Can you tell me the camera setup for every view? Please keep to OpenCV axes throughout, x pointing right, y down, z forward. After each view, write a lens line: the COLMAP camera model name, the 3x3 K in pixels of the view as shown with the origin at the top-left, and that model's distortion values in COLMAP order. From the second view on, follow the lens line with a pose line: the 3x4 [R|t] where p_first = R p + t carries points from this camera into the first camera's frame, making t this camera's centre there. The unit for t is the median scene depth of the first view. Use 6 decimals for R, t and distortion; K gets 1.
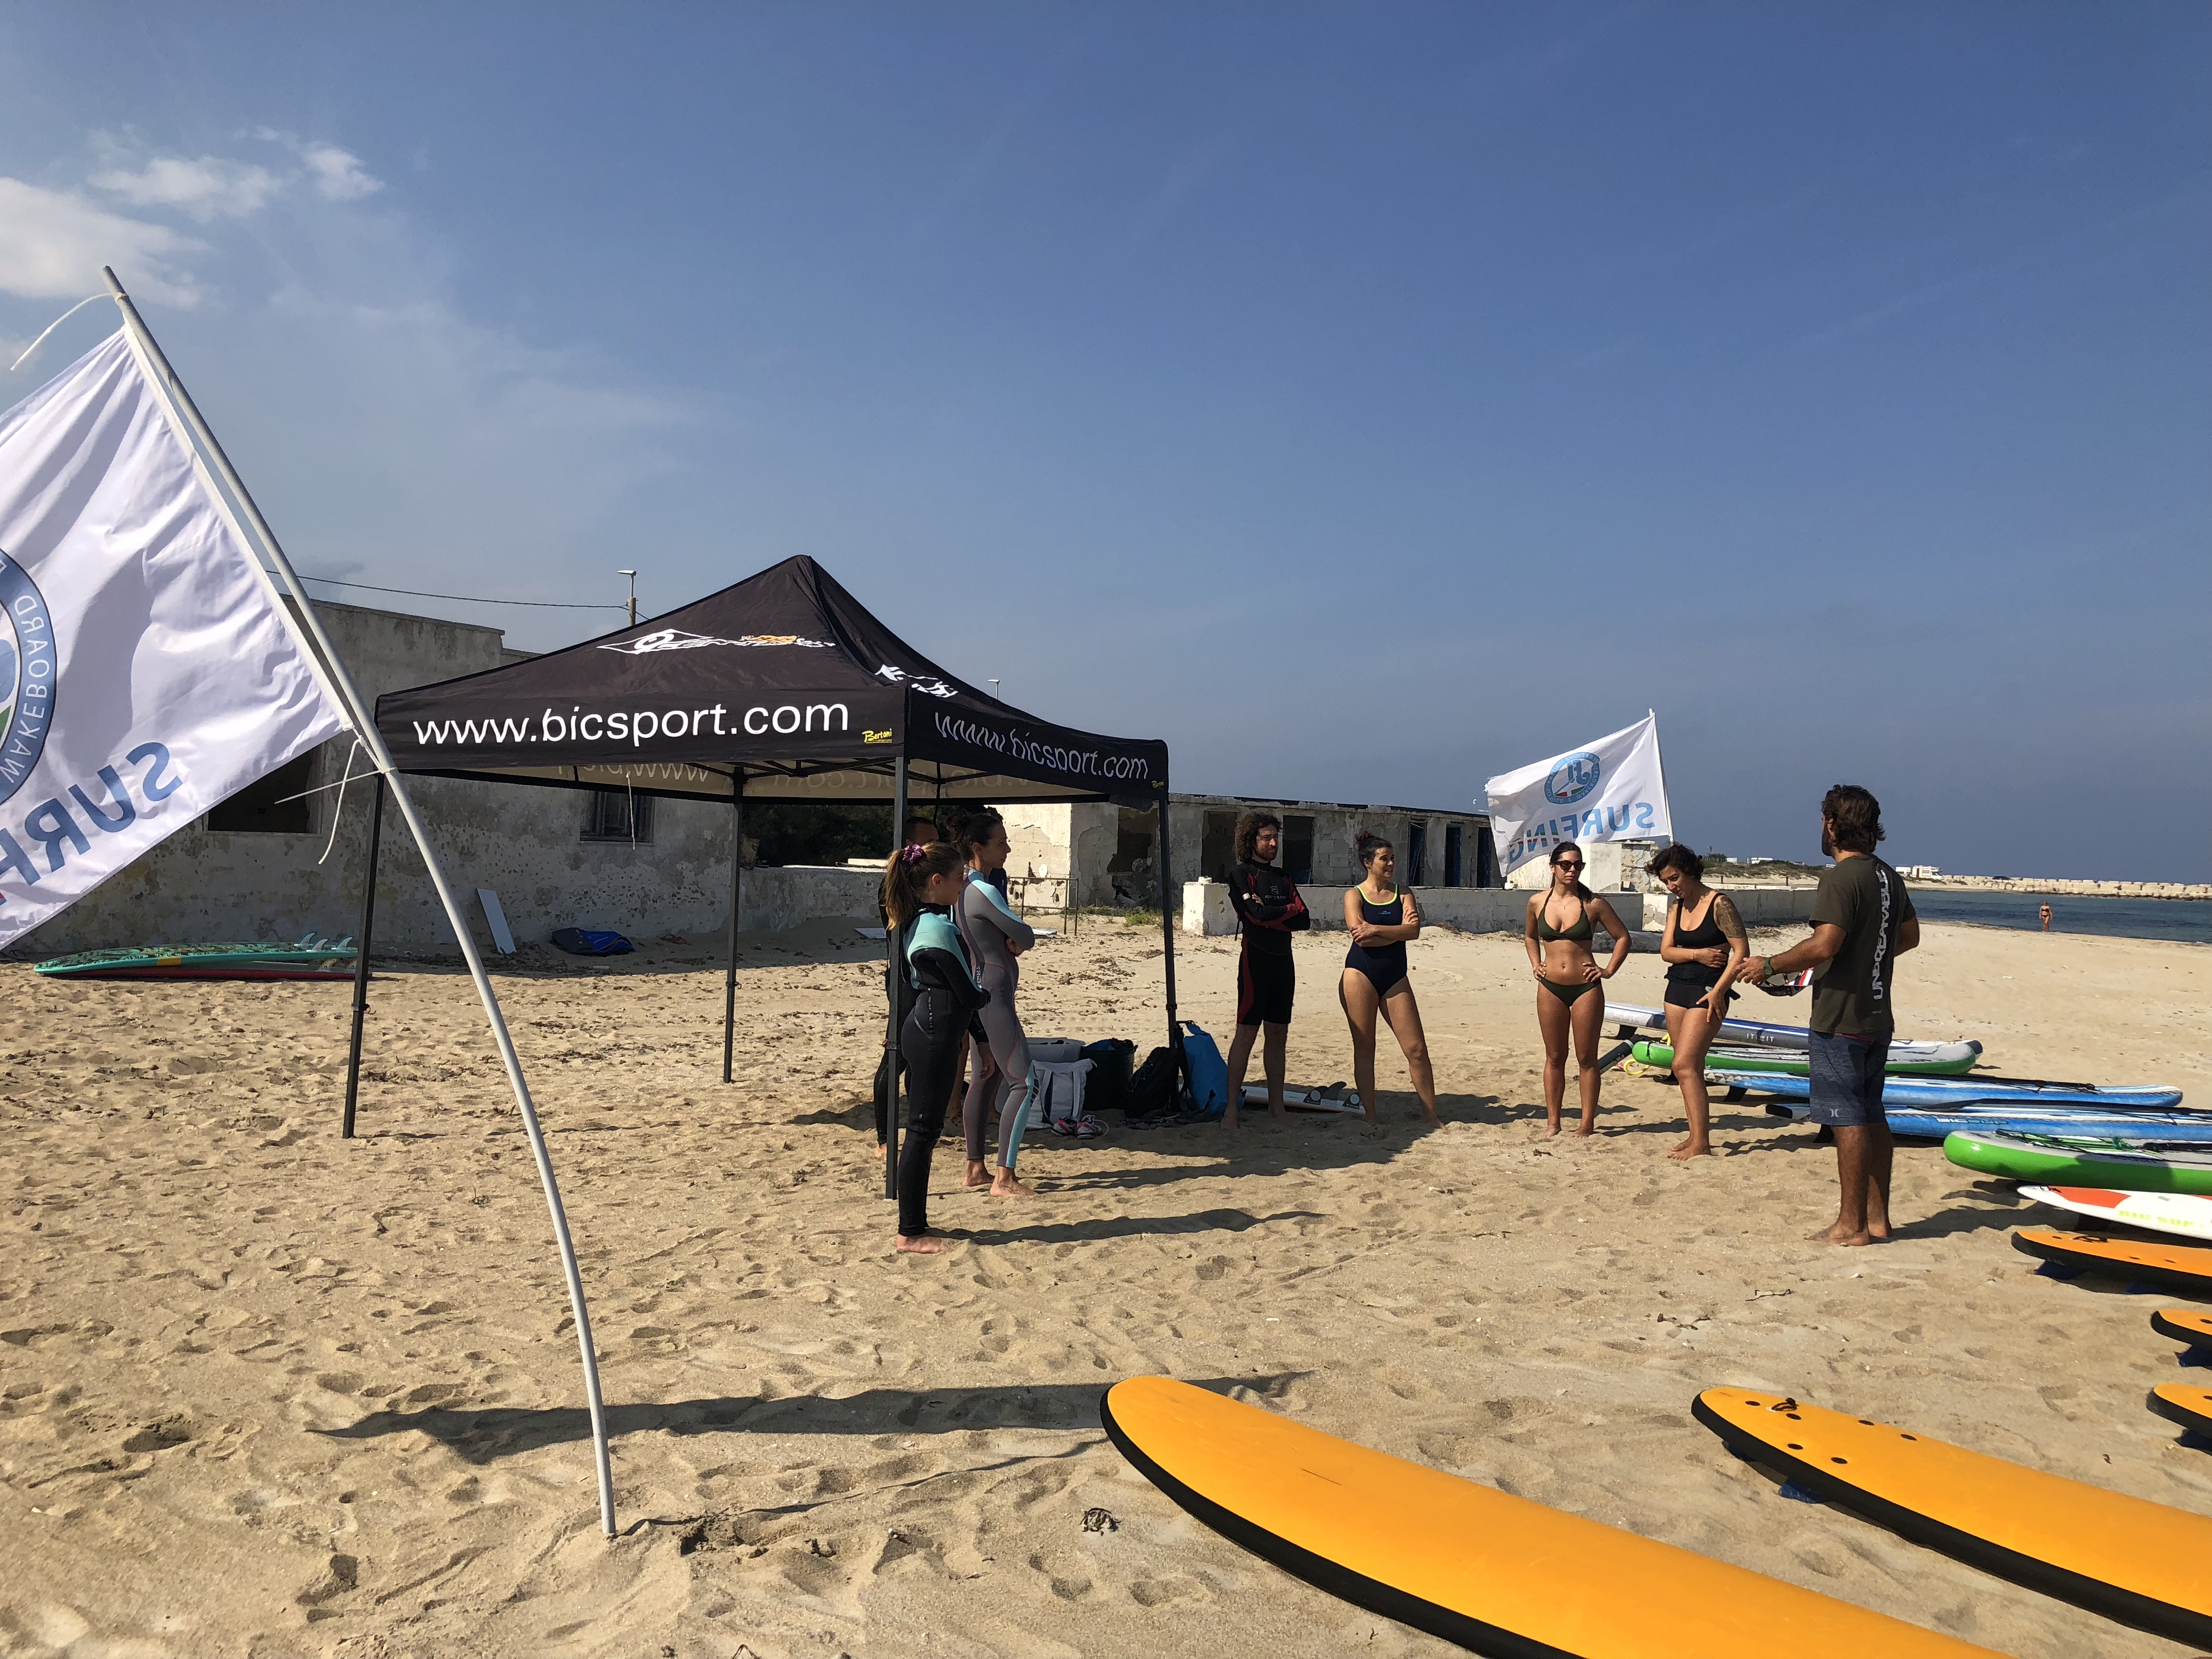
lens RADIAL K [[1826.7, 0, 1094.7], [0, 1826.7, 831.6], [0, 0, 1]] dist [0.059496, -0.072621]
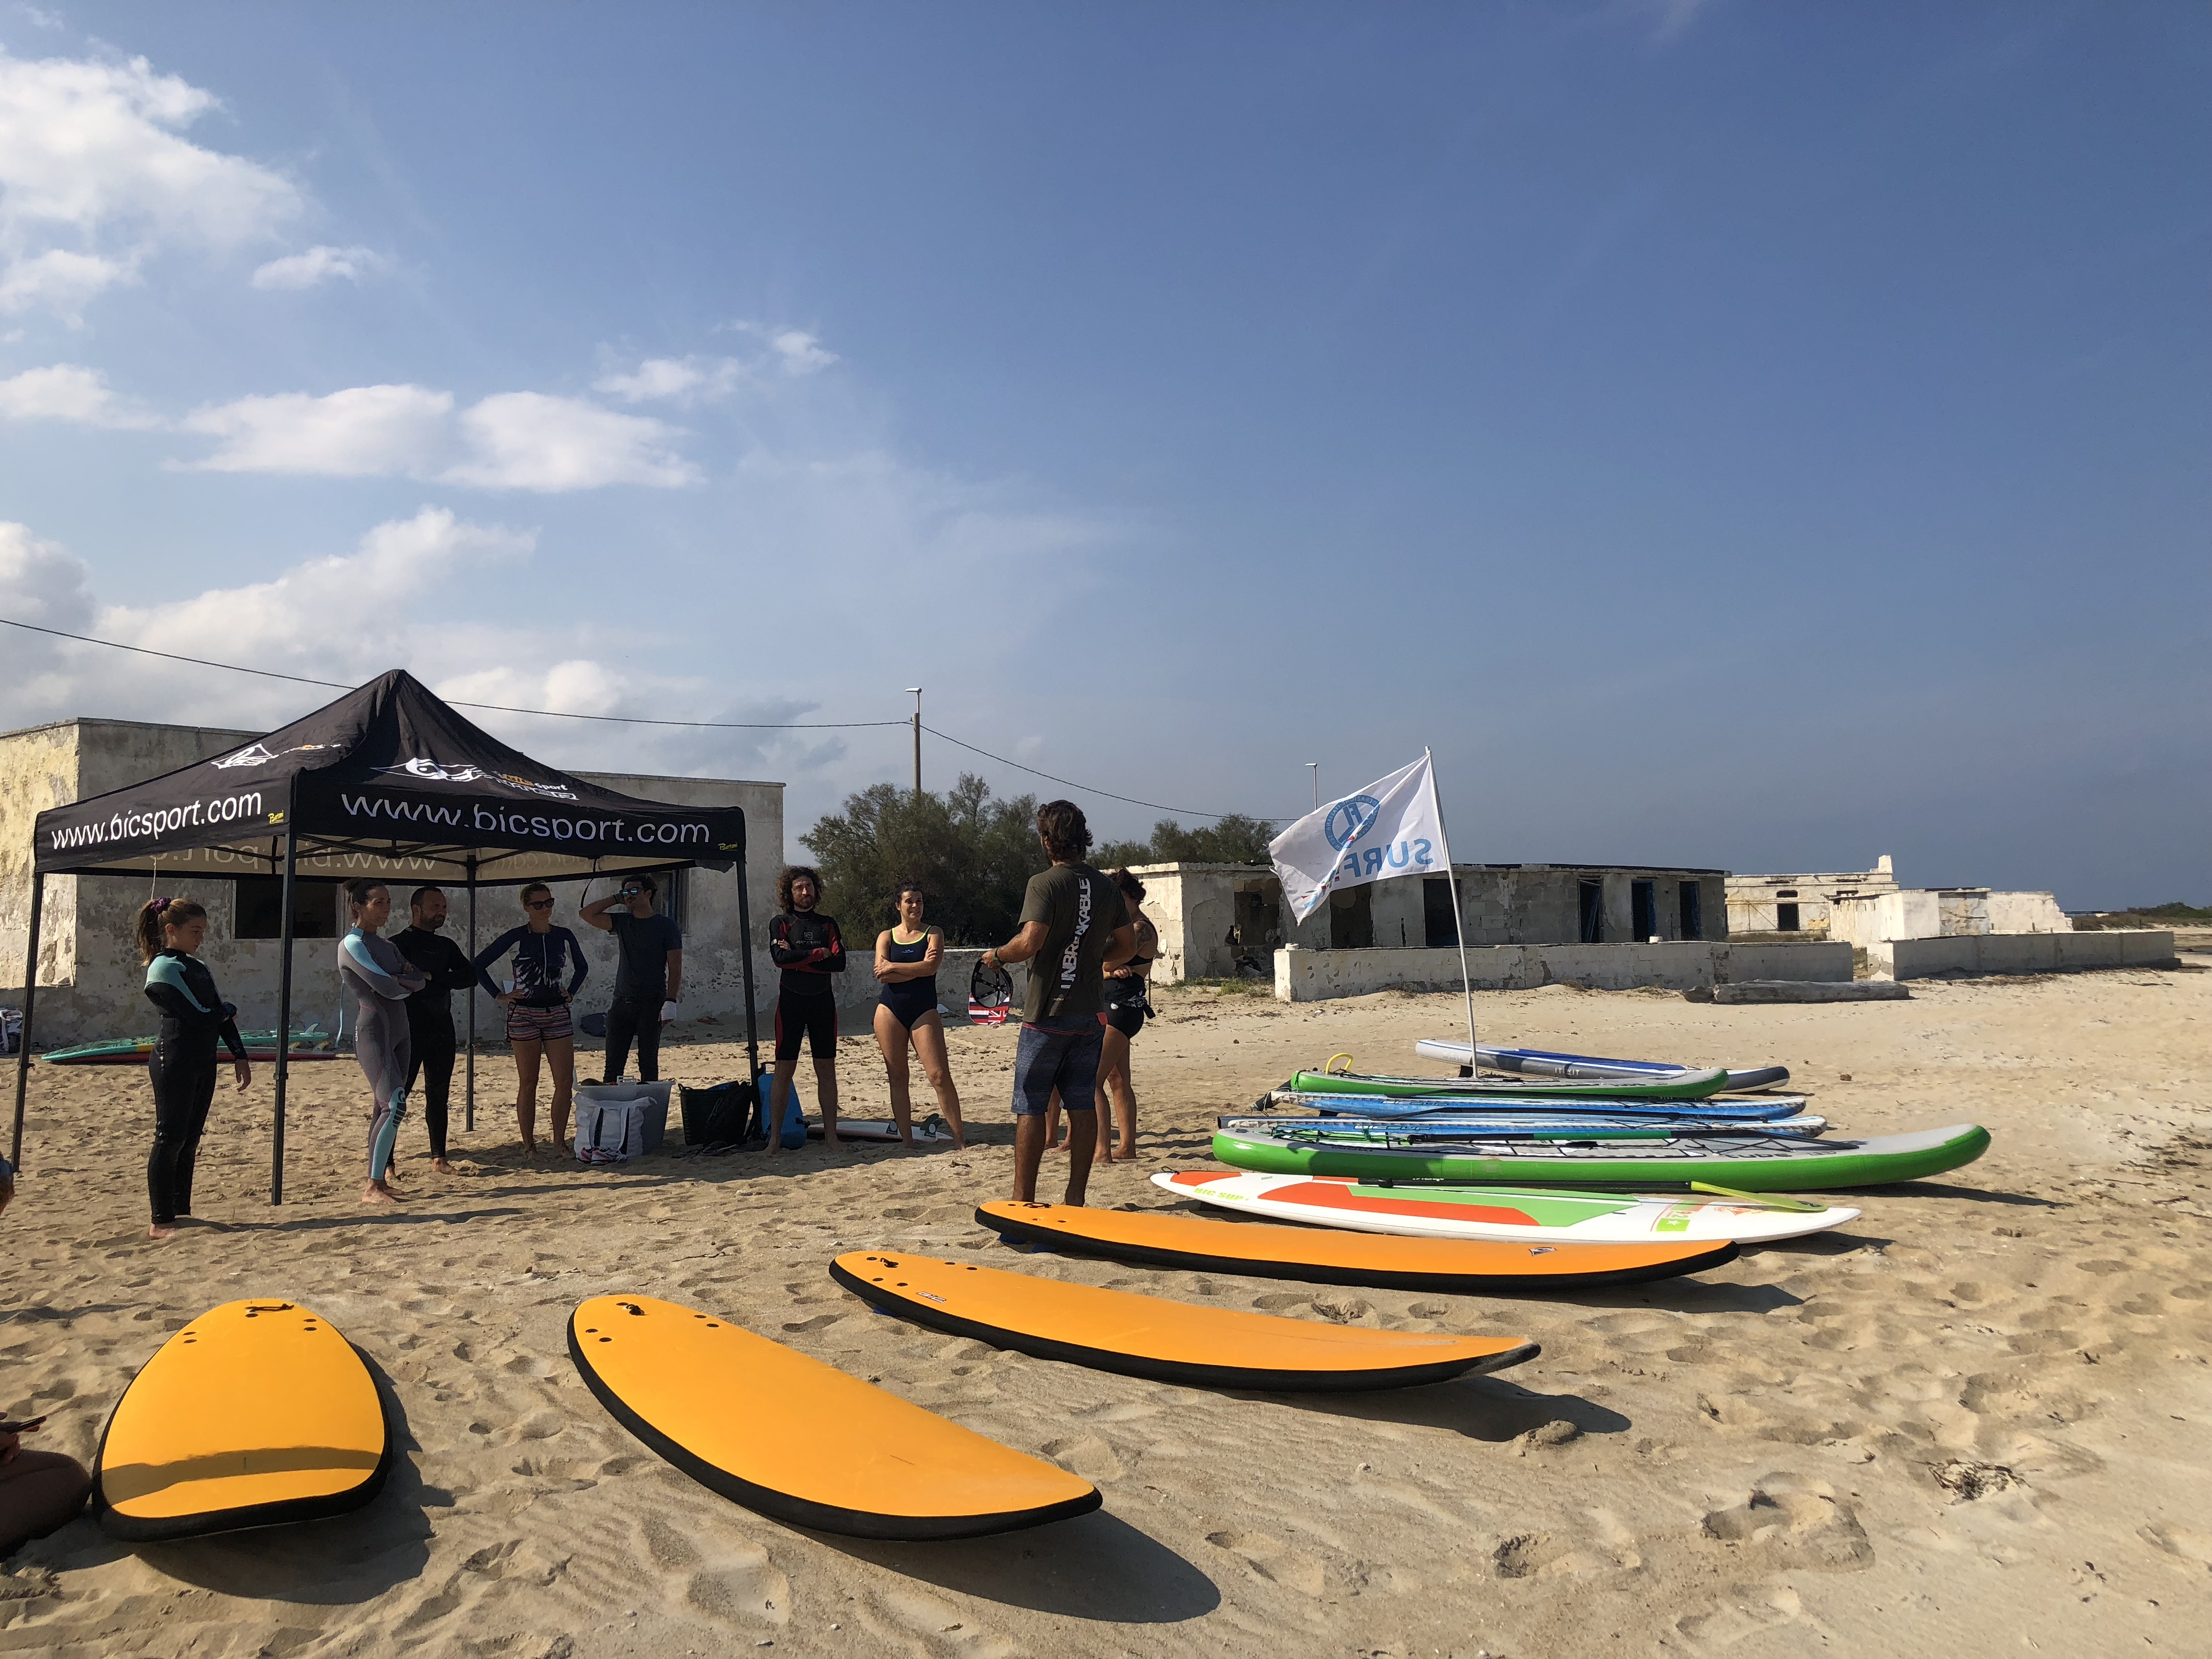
lens RADIAL K [[1834.0, 0, 1110.0], [0, 1834.0, 791.2], [0, 0, 1]] dist [0.046406, -0.066461]
pose [[0.968321, -0.068734, -0.240065, 0.464005], [0.050966, 0.995534, -0.079459, 0.036234], [0.244454, 0.064706, 0.967499, -0.026258]]
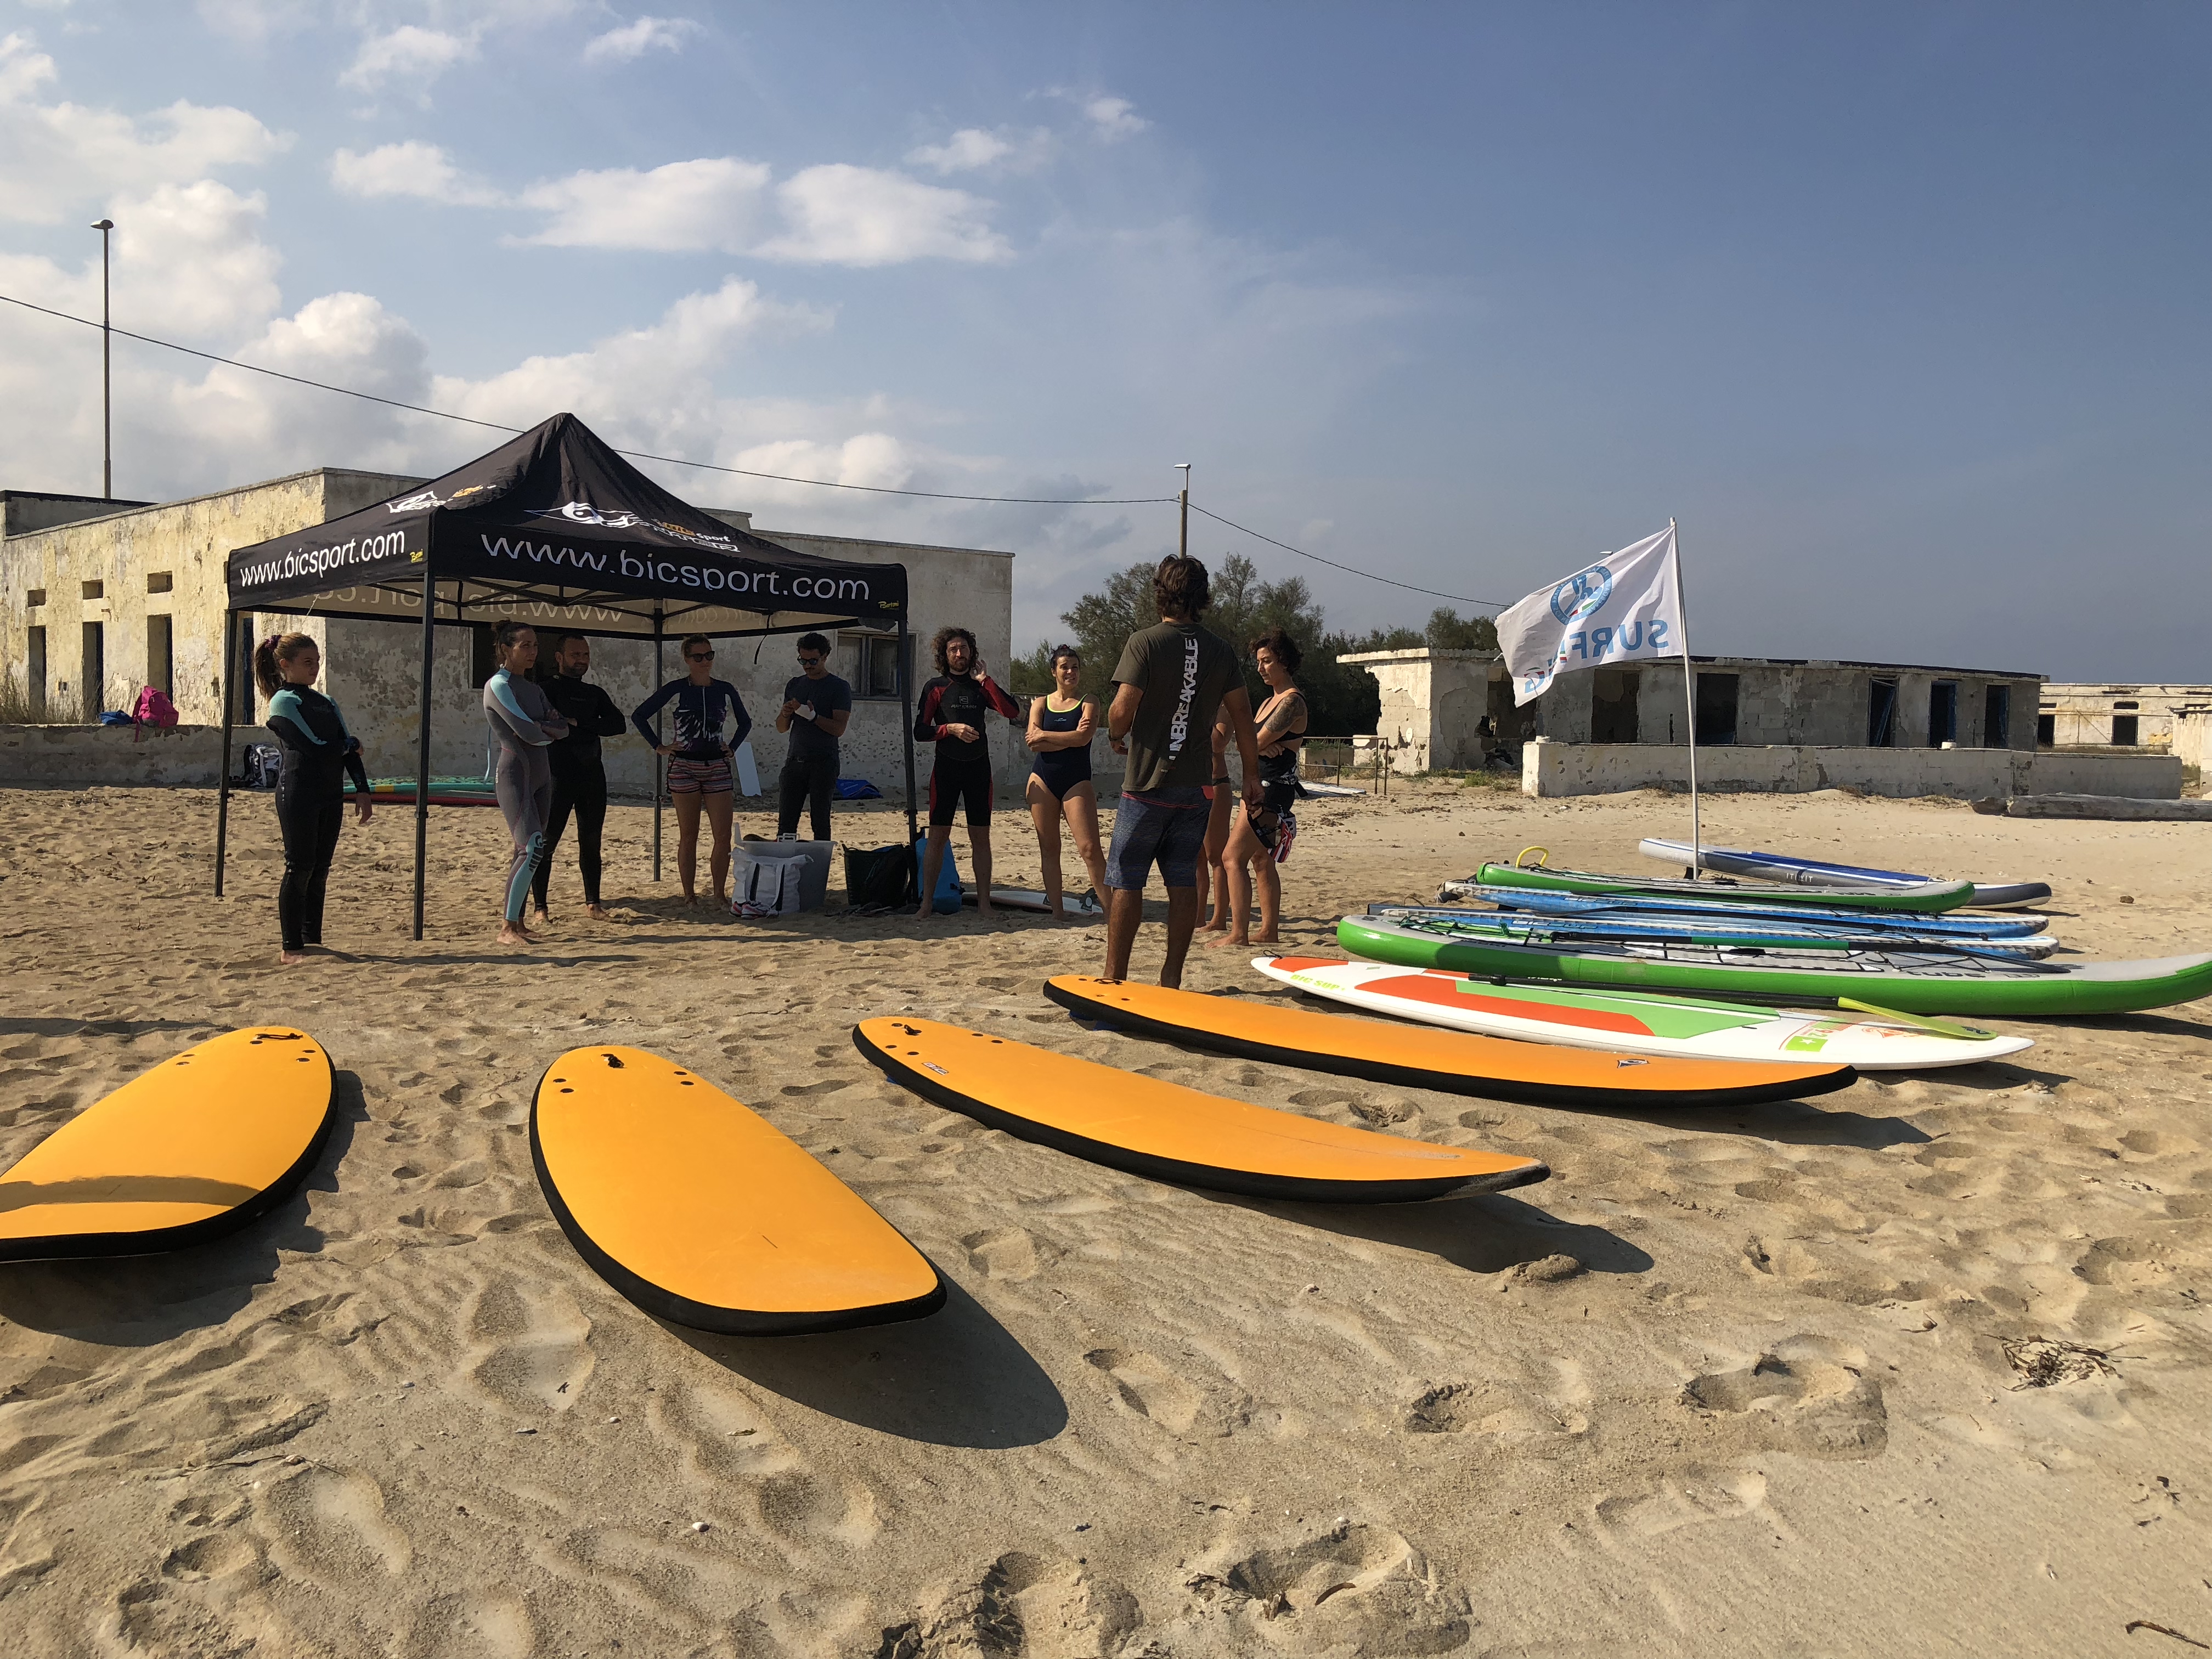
lens RADIAL K [[1830.2, 0, 1118.9], [0, 1830.2, 815.2], [0, 0, 1]] dist [0.070246, -0.131070]
pose [[0.920905, 0.004082, -0.389766, 0.508137], [0.014128, 0.998939, 0.043842, 0.046234], [0.389532, -0.045881, 0.919870, 0.043607]]
